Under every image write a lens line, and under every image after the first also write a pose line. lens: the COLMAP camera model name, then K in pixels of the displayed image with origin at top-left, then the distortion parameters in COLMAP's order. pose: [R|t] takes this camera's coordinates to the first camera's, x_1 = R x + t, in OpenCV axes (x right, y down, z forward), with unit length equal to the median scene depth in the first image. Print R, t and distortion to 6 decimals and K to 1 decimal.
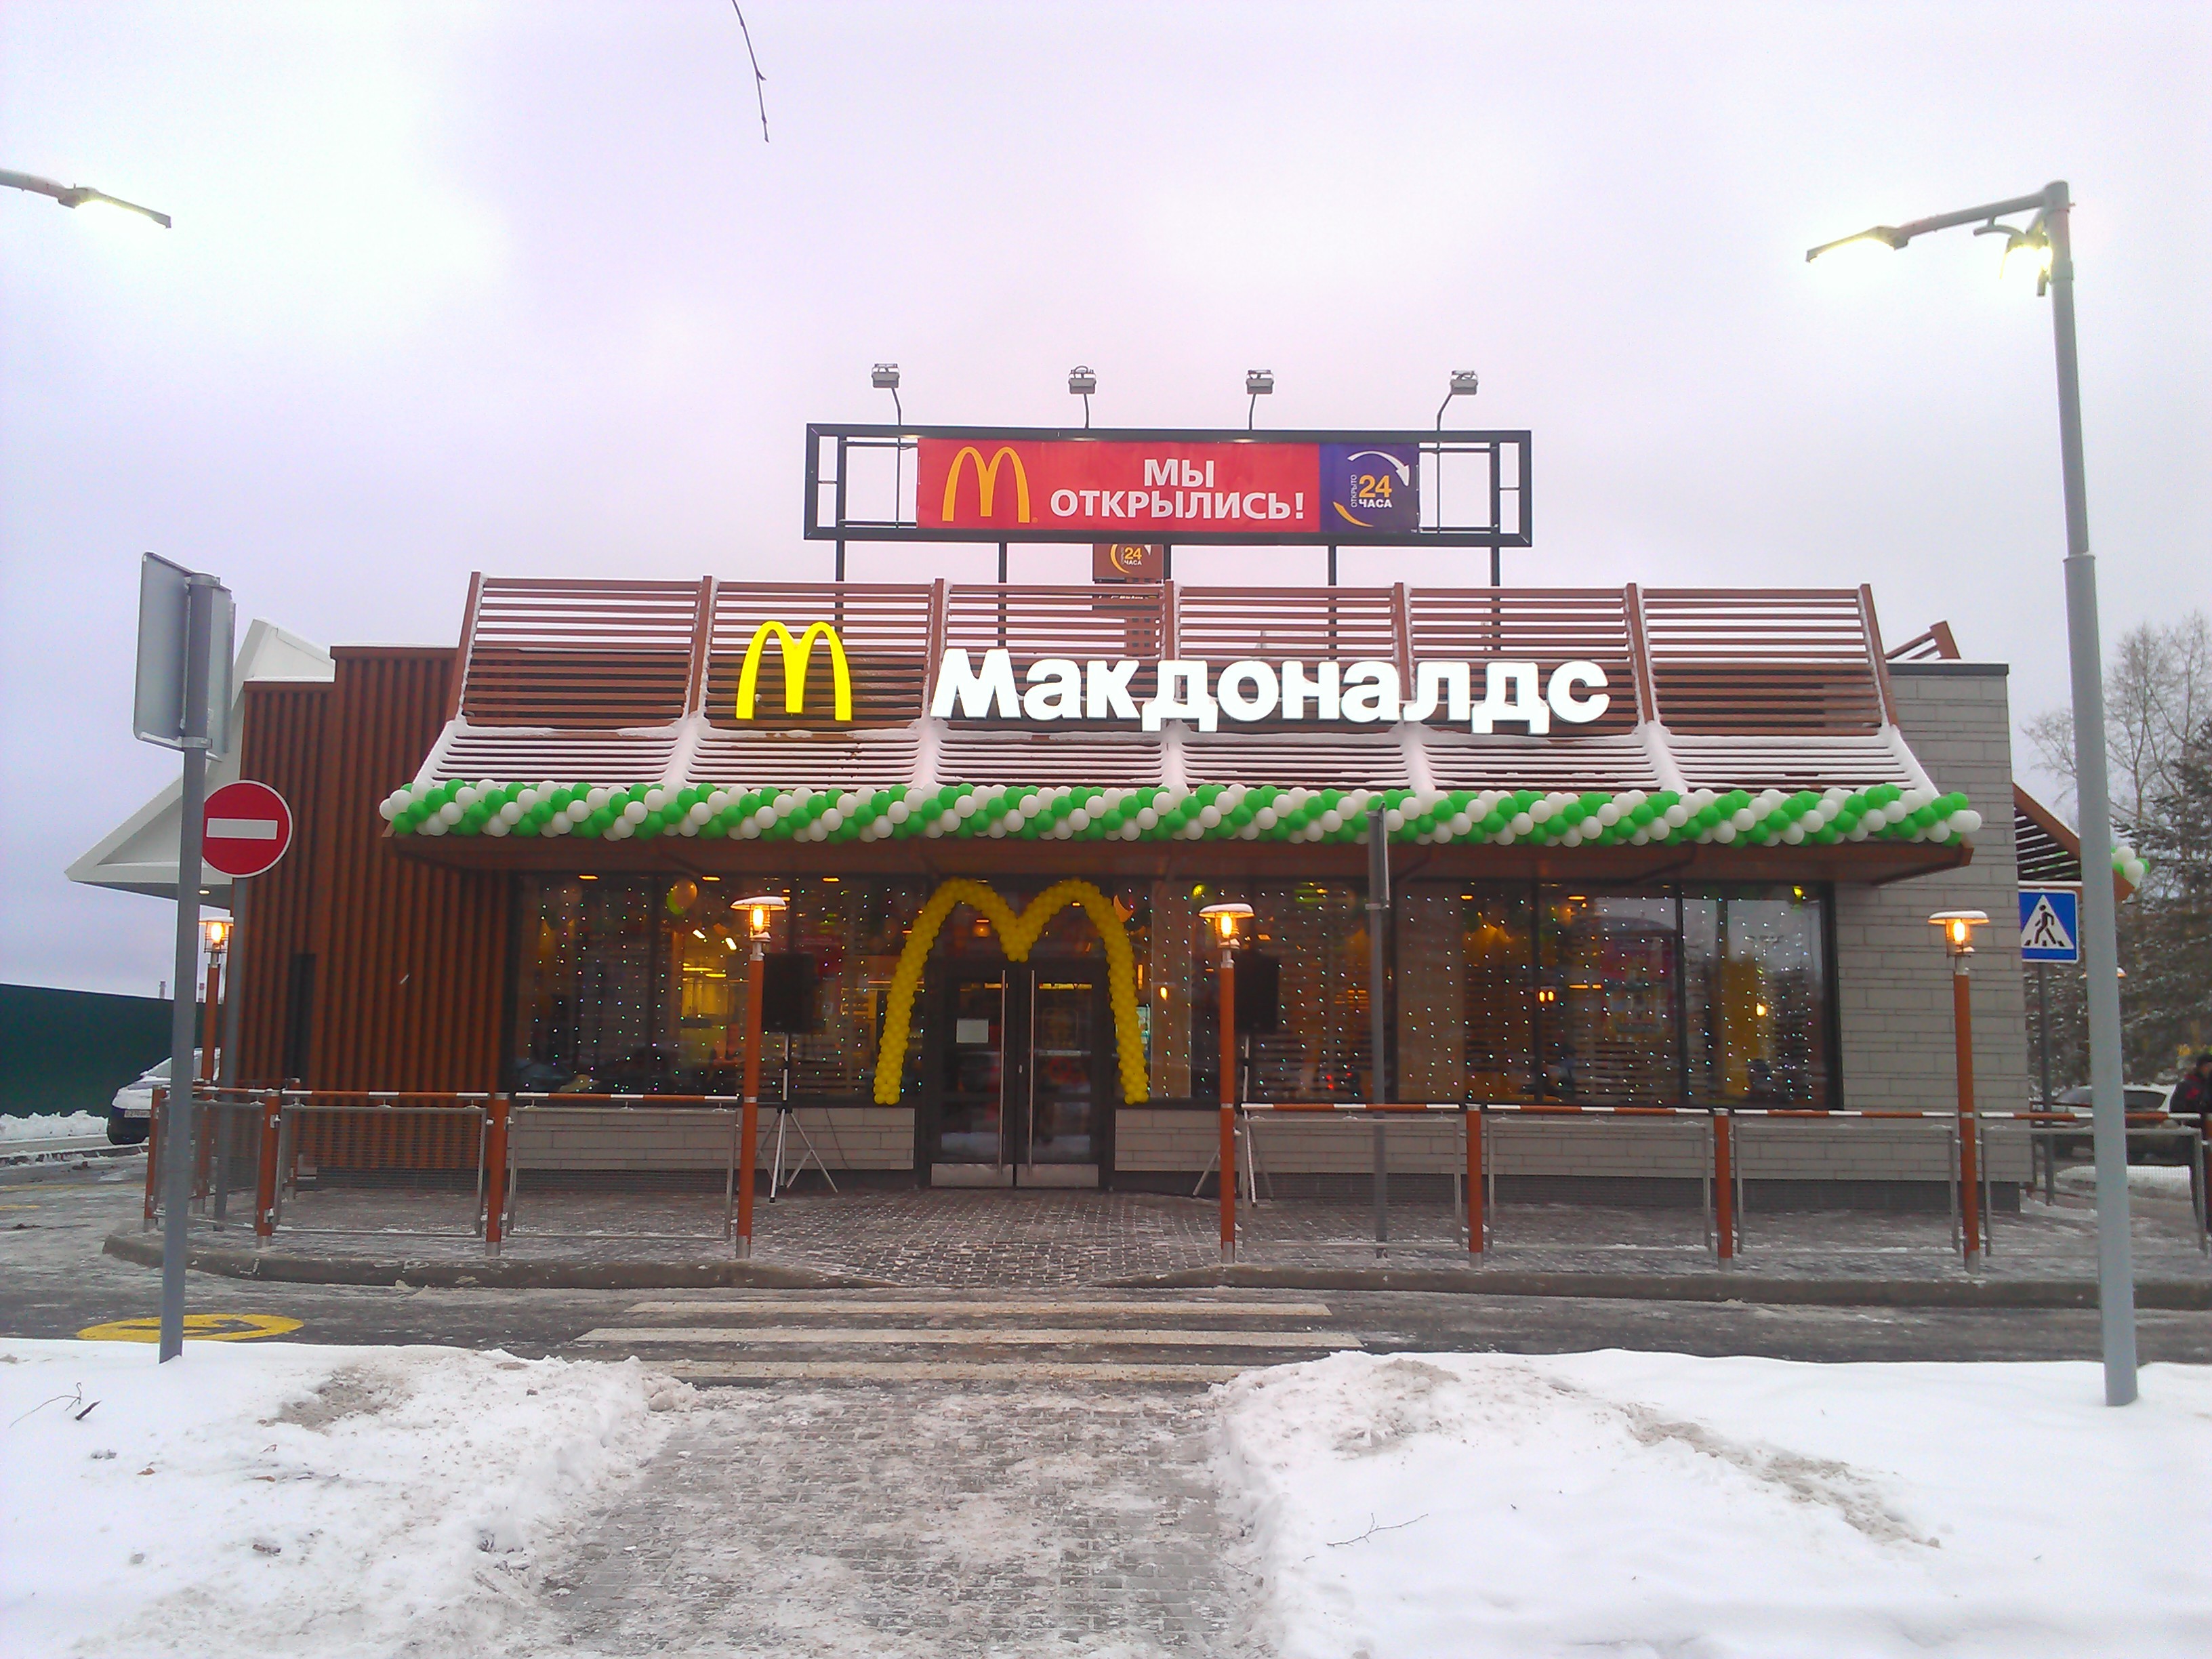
lens RADIAL K [[1823.4, 0, 1108.9], [0, 1823.4, 833.8], [0, 0, 1]] dist [0.029238, 0.005937]
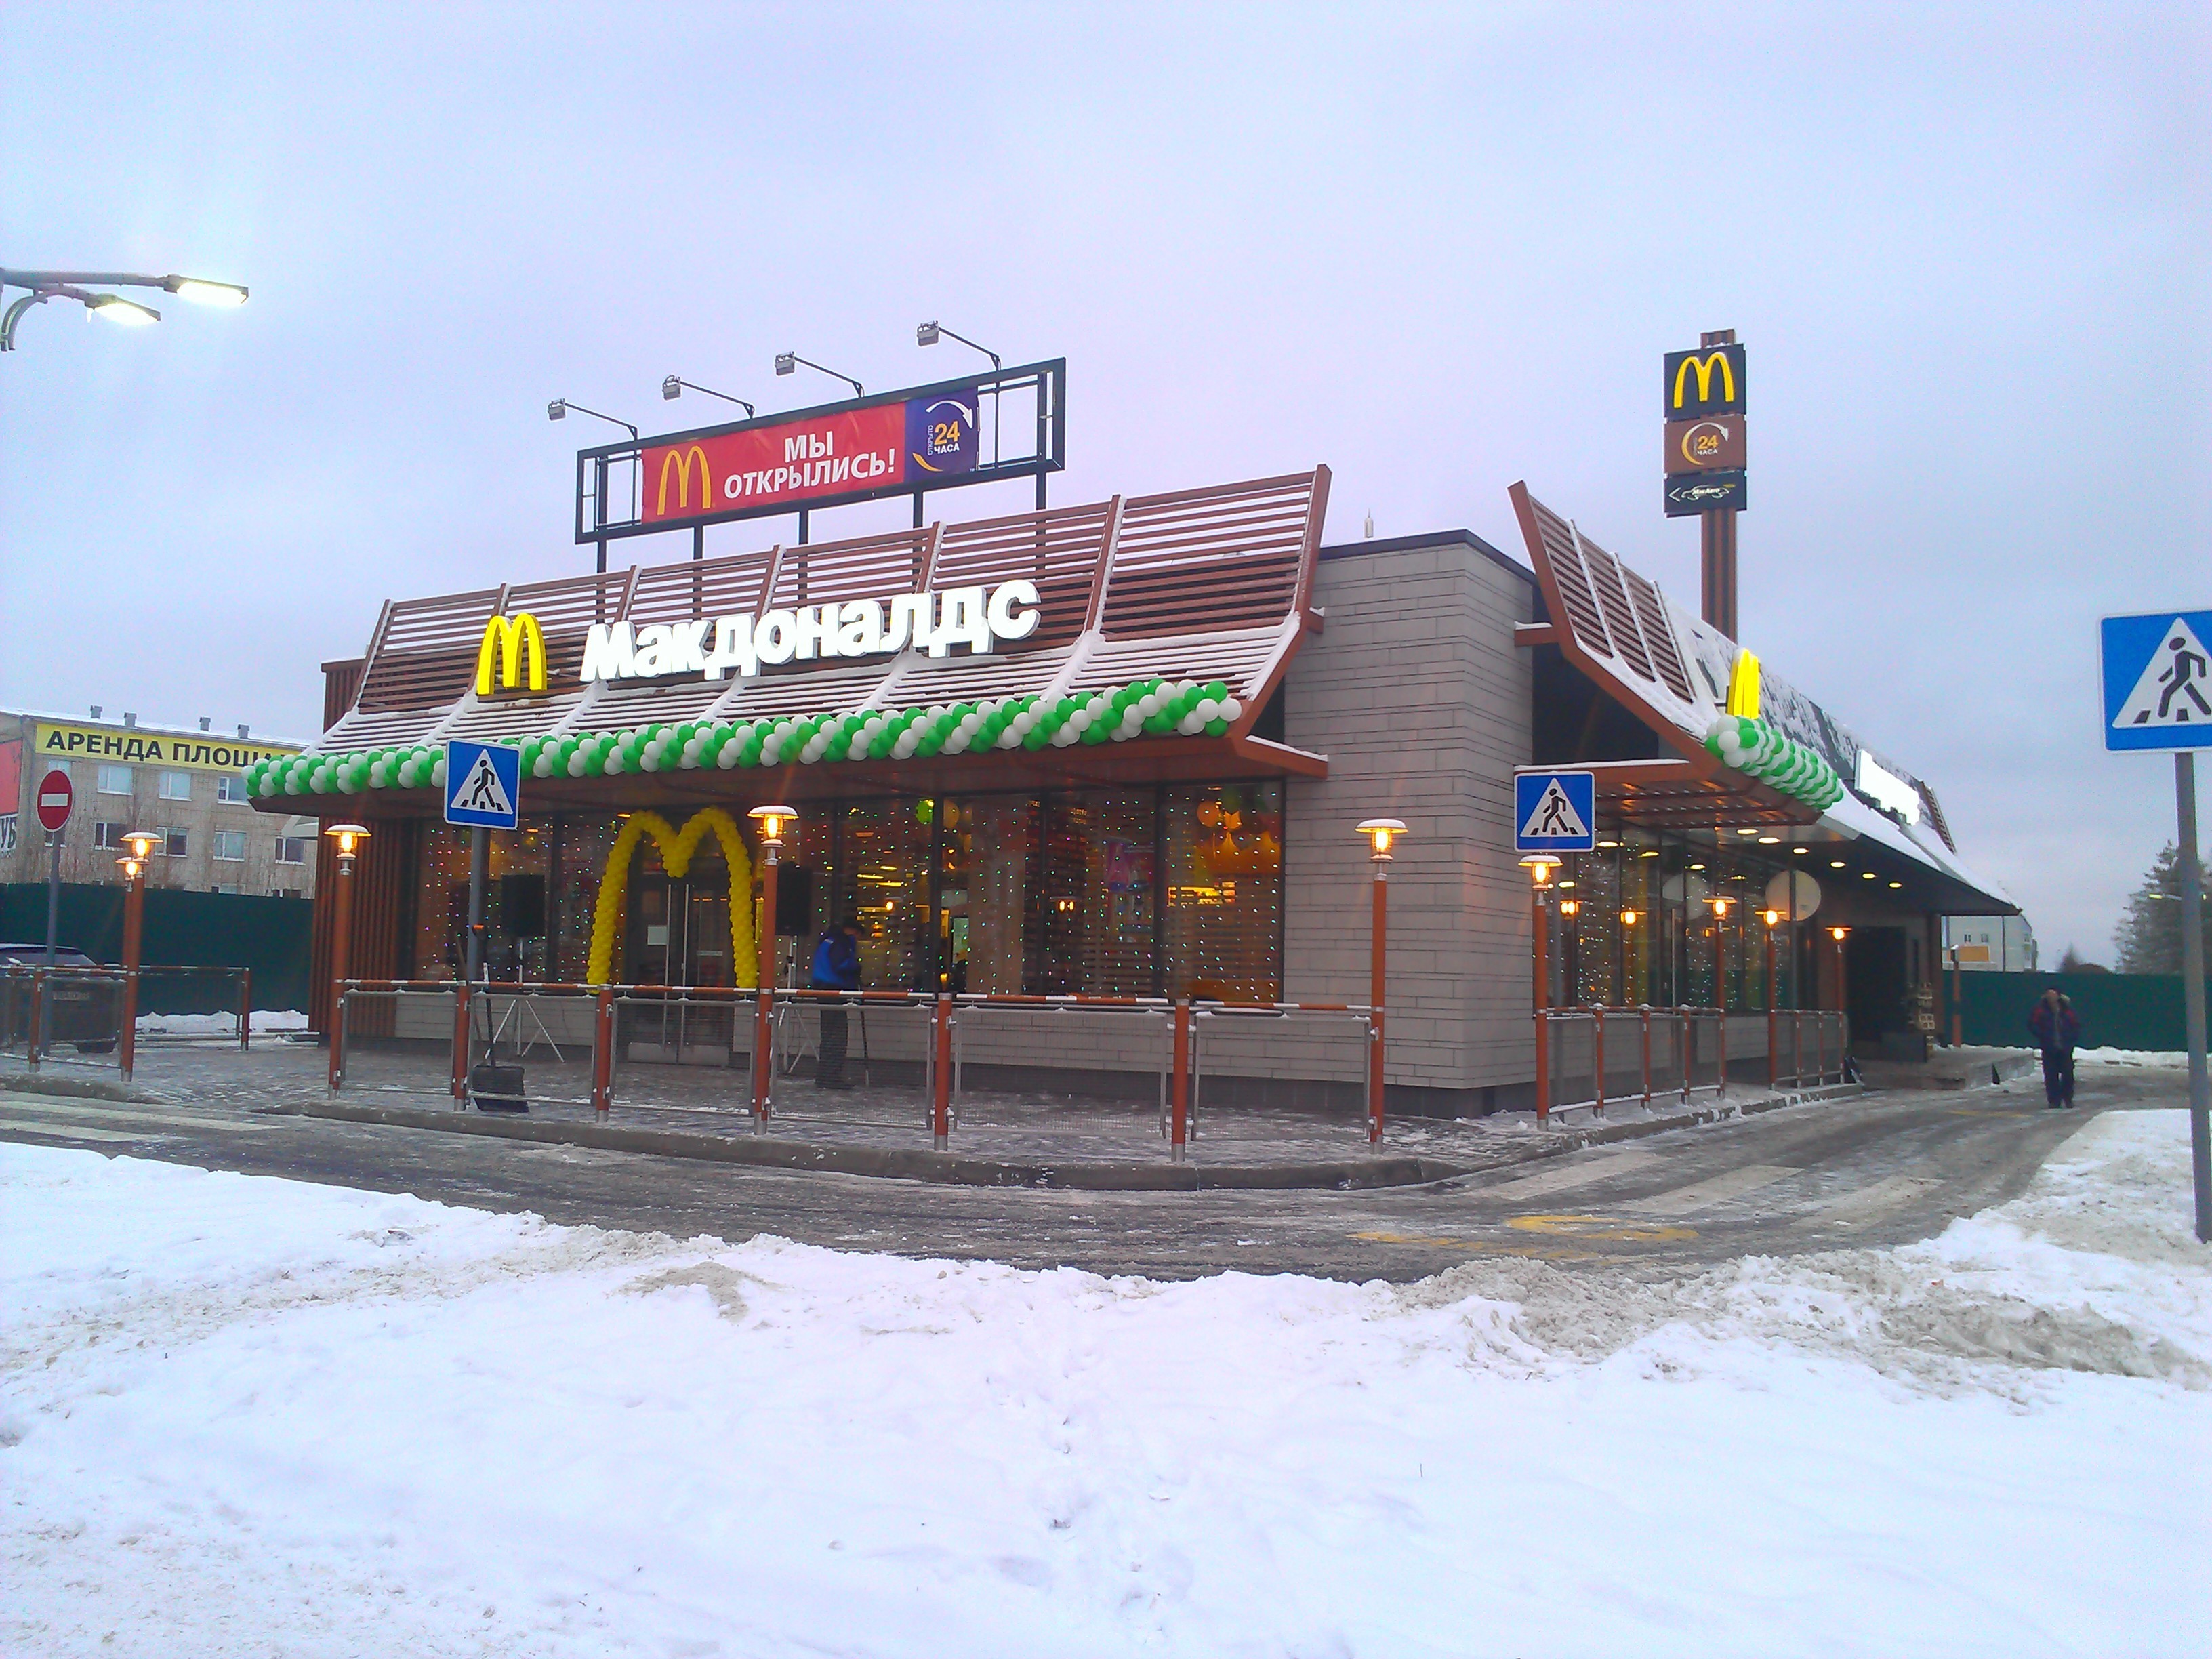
lens RADIAL K [[1823.4, 0, 1105.6], [0, 1823.4, 819.9], [0, 0, 1]] dist [0.029238, 0.005937]
pose [[0.849227, -0.038788, -0.526602, 0.815248], [0.054922, 0.998378, 0.015032, 0.029184], [0.525164, -0.041688, 0.849979, 0.121467]]
